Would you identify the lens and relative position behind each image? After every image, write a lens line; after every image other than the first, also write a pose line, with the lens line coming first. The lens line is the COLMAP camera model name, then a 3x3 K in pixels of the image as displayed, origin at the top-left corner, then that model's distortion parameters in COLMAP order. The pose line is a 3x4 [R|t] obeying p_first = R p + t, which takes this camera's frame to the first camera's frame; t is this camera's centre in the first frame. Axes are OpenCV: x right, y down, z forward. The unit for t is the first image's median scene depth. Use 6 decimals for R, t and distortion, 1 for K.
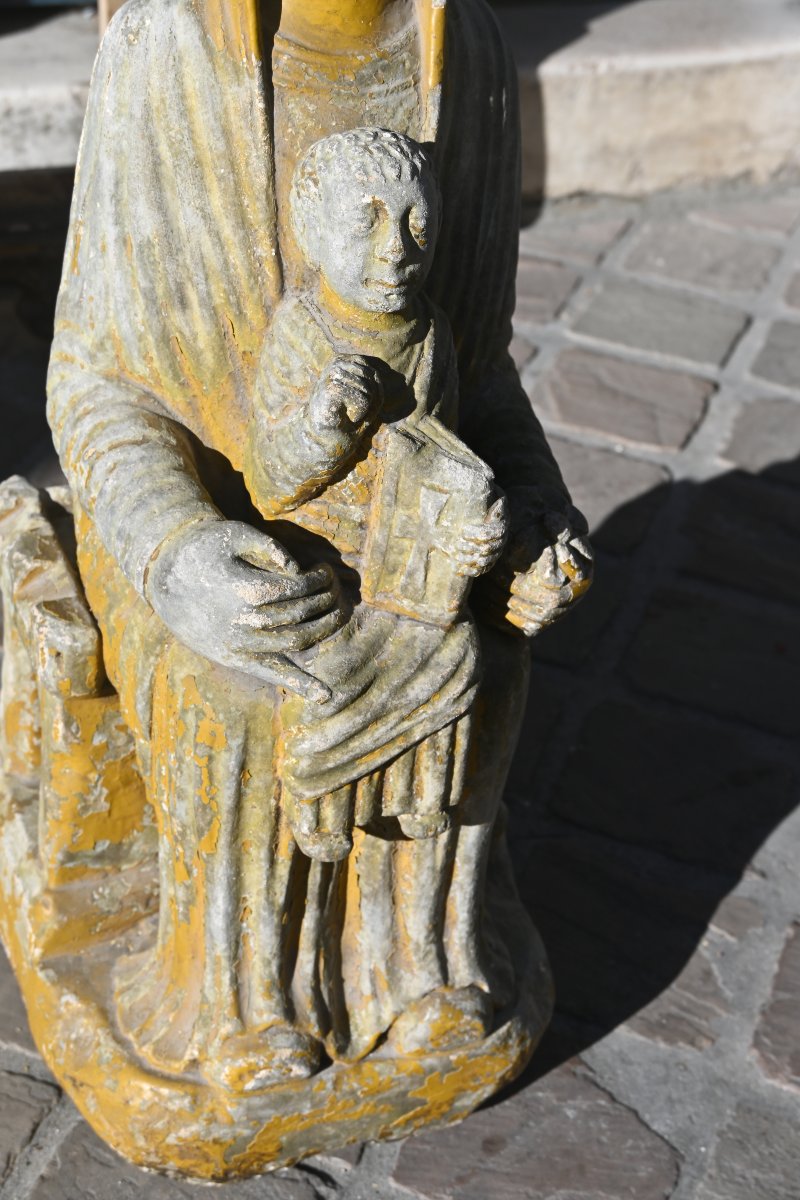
lens RADIAL K [[1998.4, 0, 389.8], [0, 1998.4, 592.1], [0, 0, 1]] dist [0.017155, 0.000000]
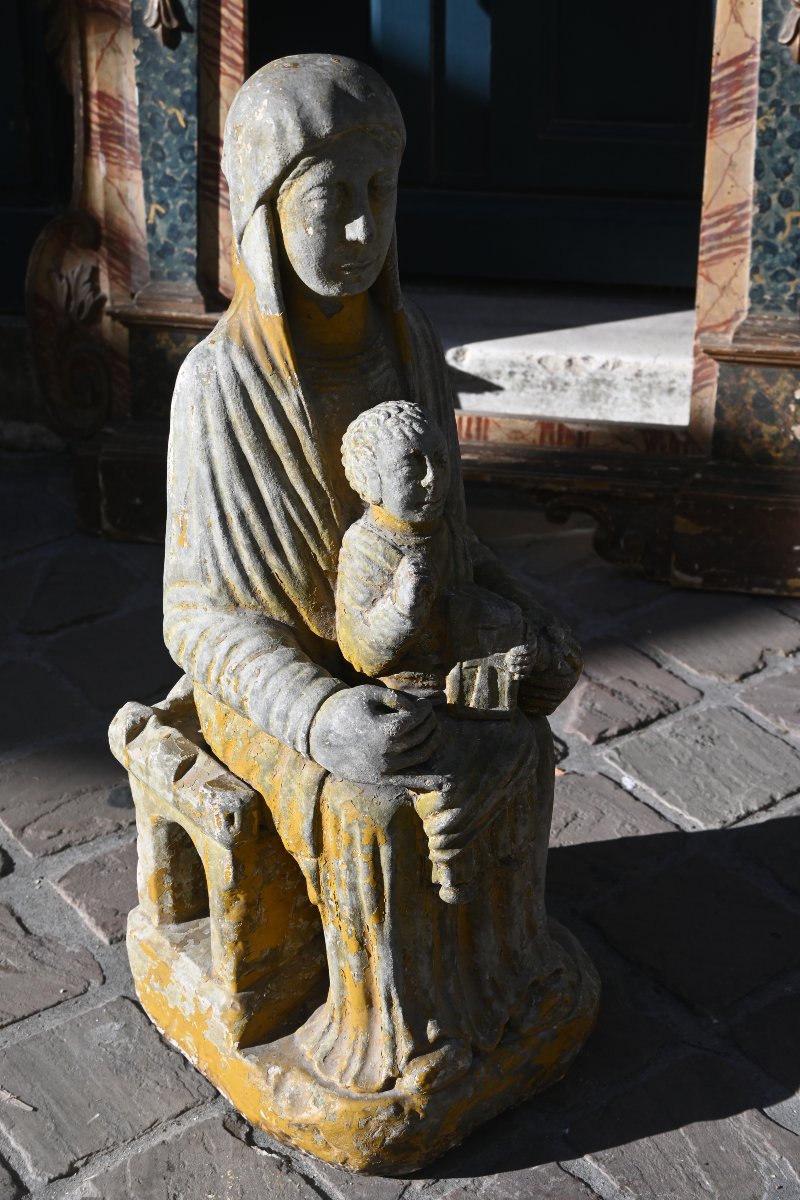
lens RADIAL K [[1998.4, 0, 393.3], [0, 1998.4, 597.2], [0, 0, 1]] dist [0.017155, 0.000000]
pose [[0.825540, 0.190393, -0.531257, 0.720449], [-0.238291, 0.970937, -0.022324, -0.092678], [0.511566, 0.145023, 0.846917, -0.167385]]
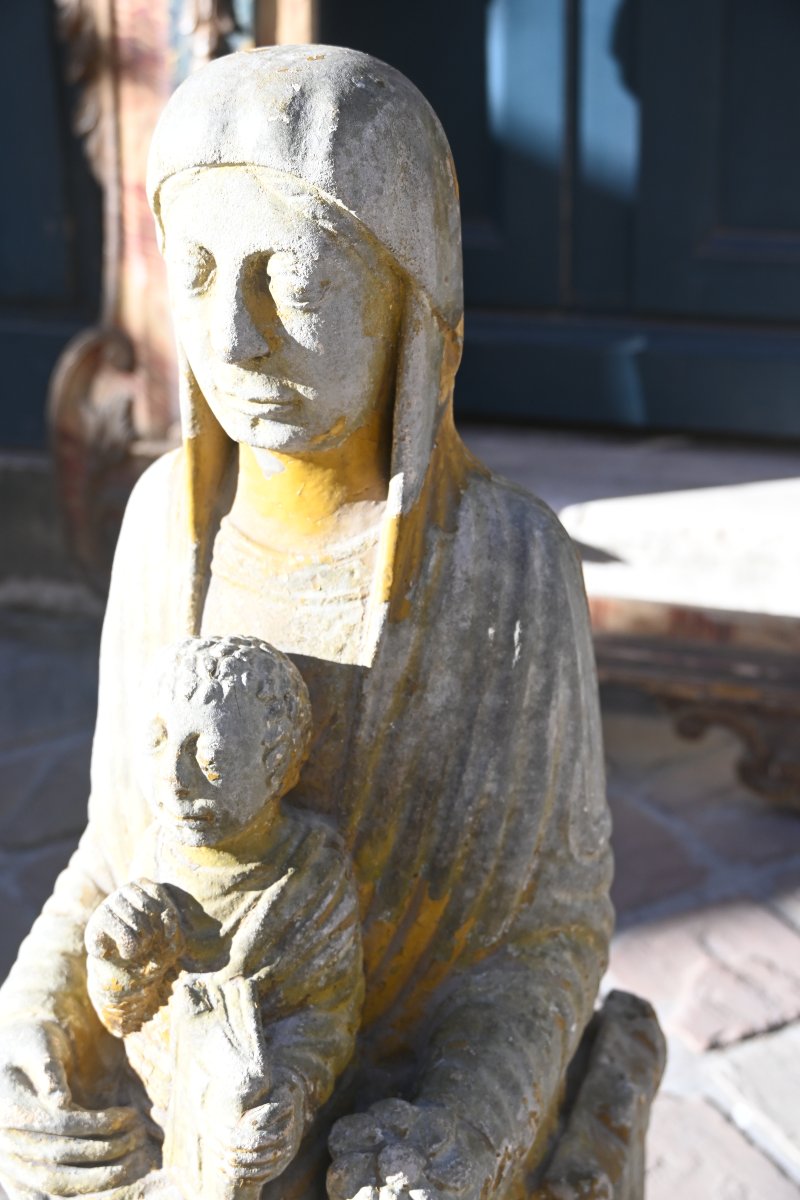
lens RADIAL K [[1998.4, 0, 384.9], [0, 1998.4, 595.0], [0, 0, 1]] dist [0.017155, 0.000000]
pose [[0.733242, 0.172150, -0.657816, 0.574116], [-0.287325, 0.955251, -0.070282, -0.195713], [0.616280, 0.240540, 0.749893, 0.362209]]
